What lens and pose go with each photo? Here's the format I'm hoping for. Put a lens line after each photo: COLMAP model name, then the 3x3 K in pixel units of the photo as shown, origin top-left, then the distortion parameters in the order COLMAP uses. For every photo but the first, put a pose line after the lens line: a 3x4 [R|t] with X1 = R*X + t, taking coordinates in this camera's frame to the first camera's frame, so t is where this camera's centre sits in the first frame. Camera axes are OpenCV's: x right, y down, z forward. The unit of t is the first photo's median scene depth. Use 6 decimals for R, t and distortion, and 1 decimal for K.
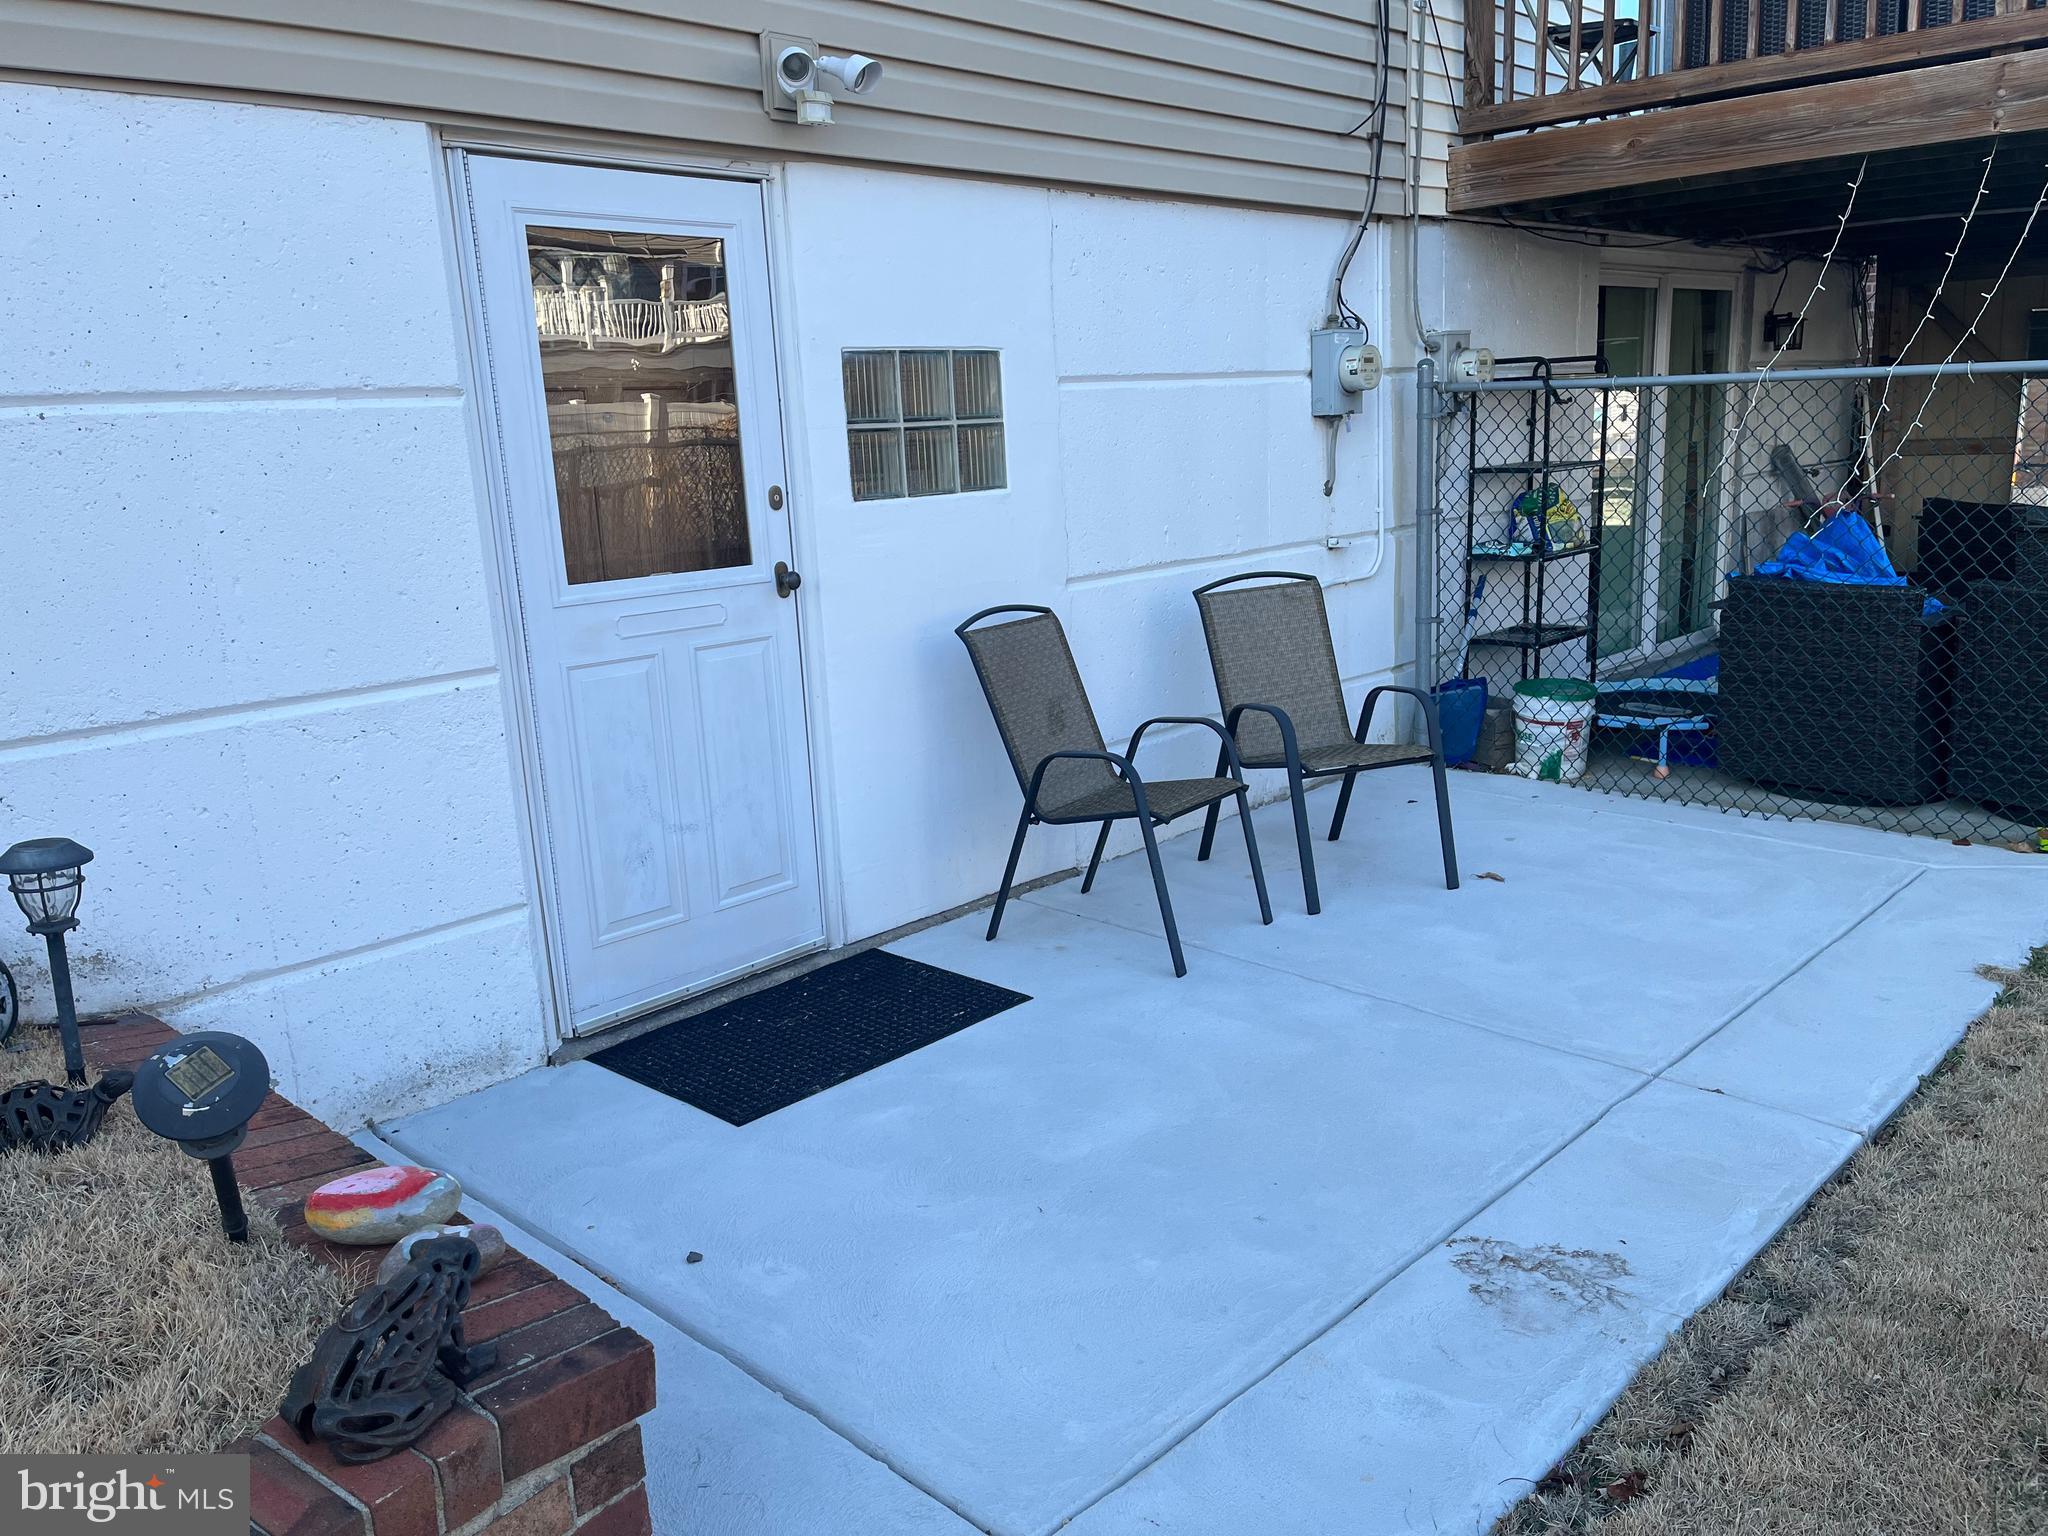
lens RADIAL K [[1548.6, 0, 1024.0], [0, 1548.6, 768.0], [0, 0, 1]] dist [0.069145, -0.100878]
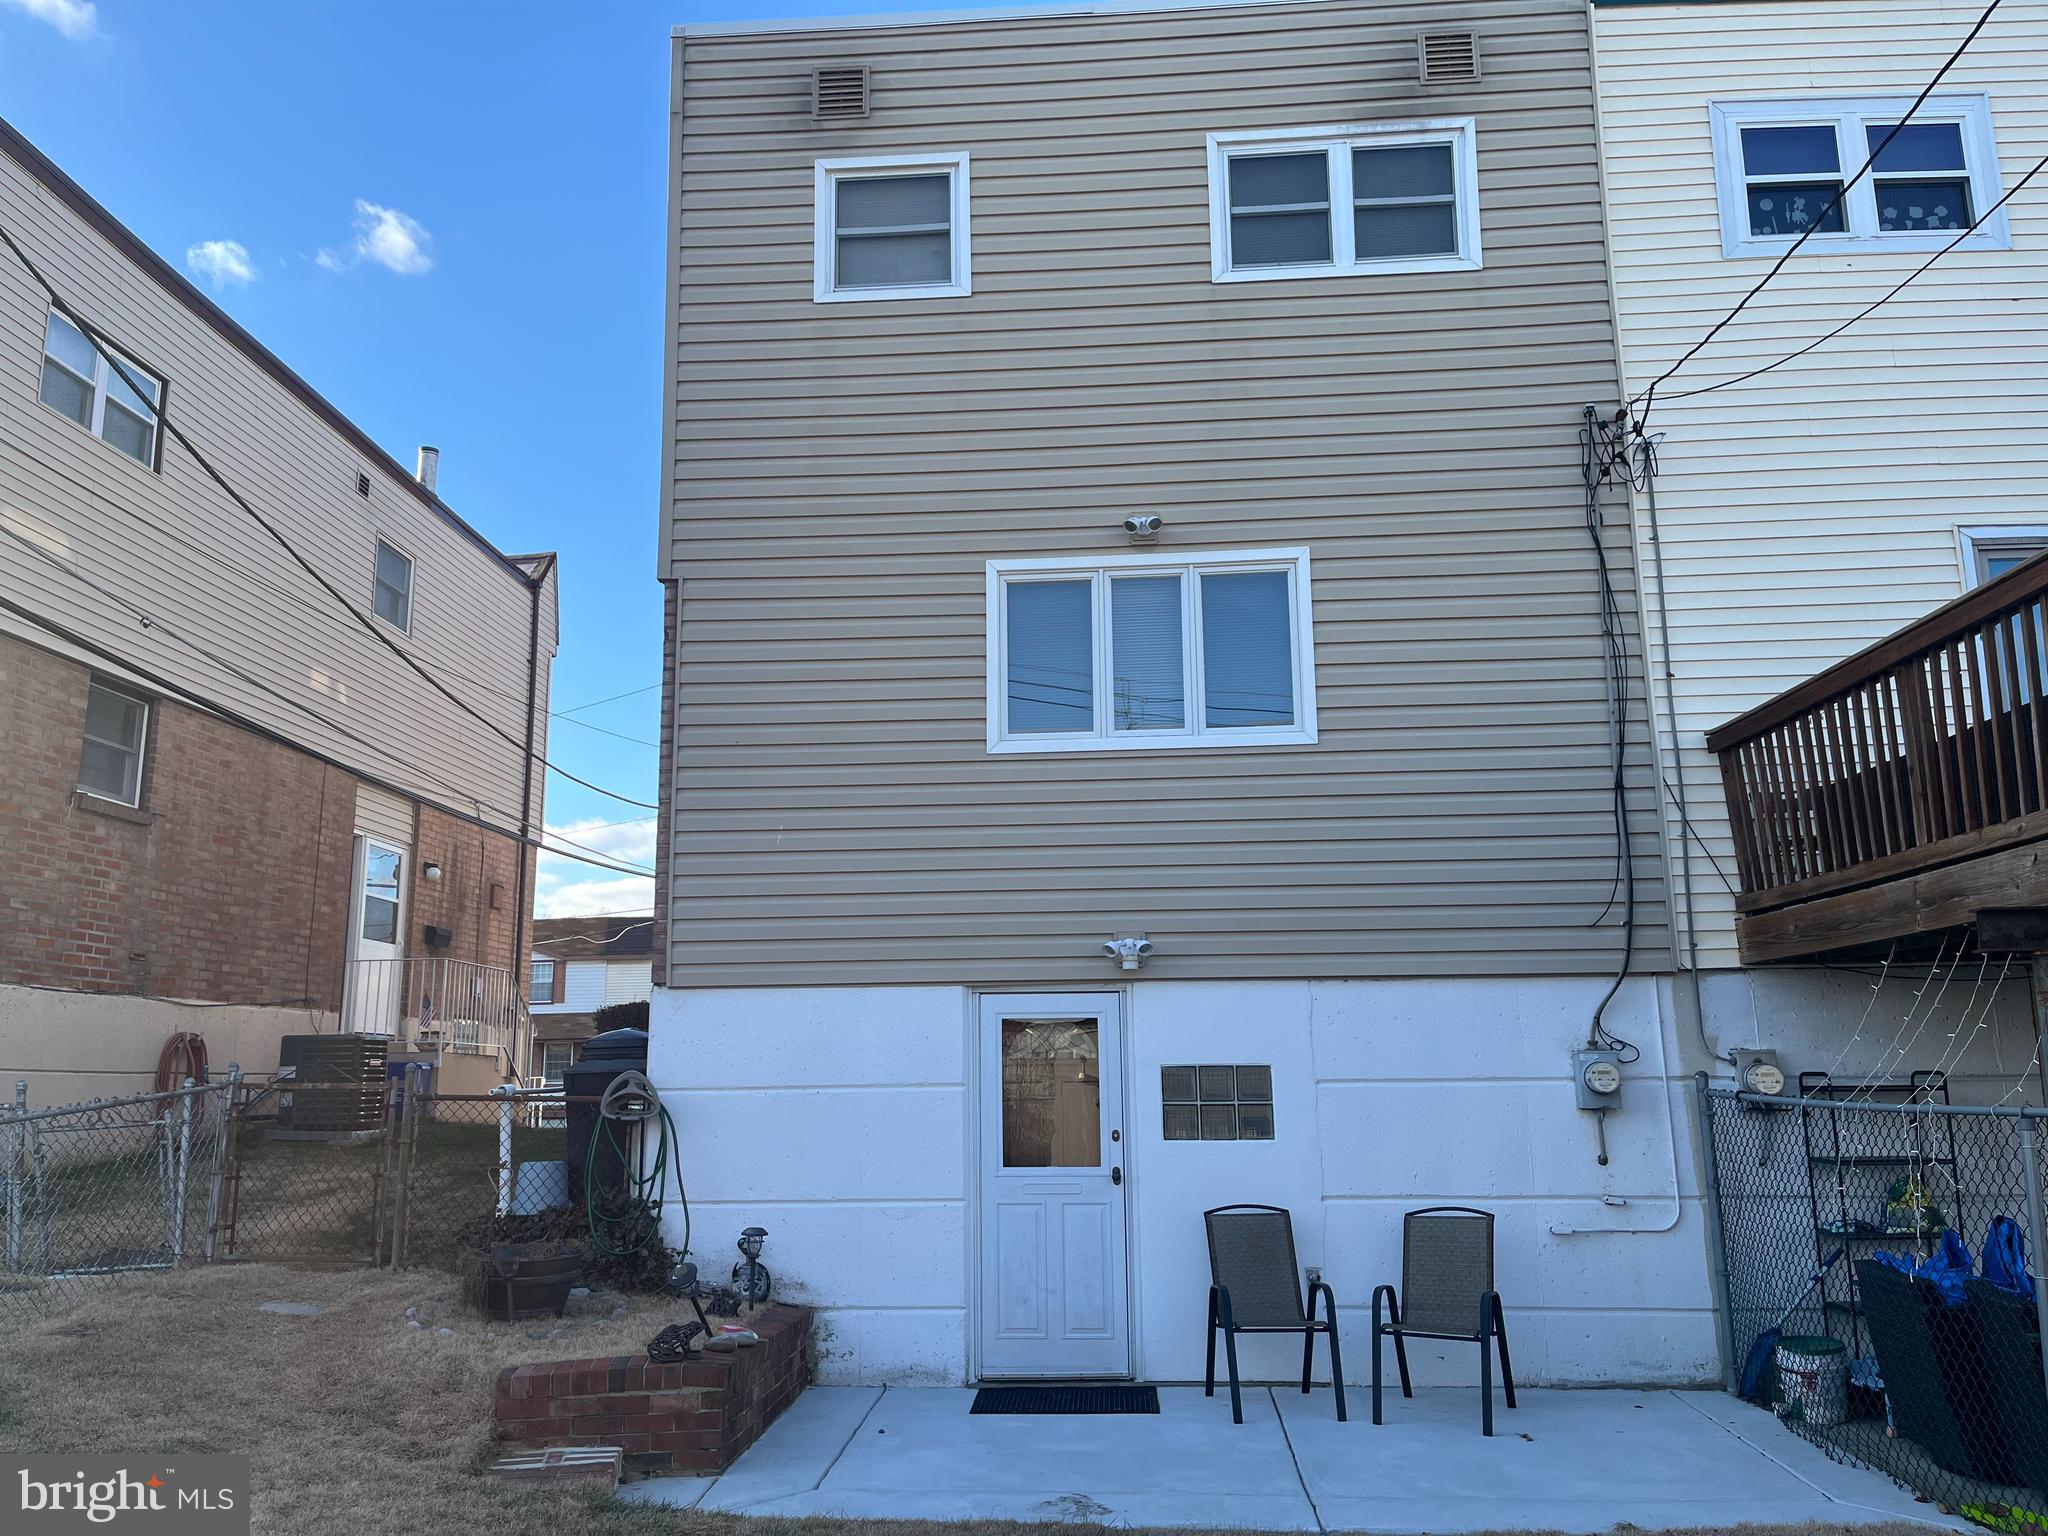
lens RADIAL K [[1548.6, 0, 1024.0], [0, 1548.6, 768.0], [0, 0, 1]] dist [0.069145, -0.100878]
pose [[0.650504, -0.106472, -0.752003, 1.245704], [-0.184281, 0.938412, -0.292273, -0.002621], [0.736807, 0.328704, 0.590820, -0.444921]]
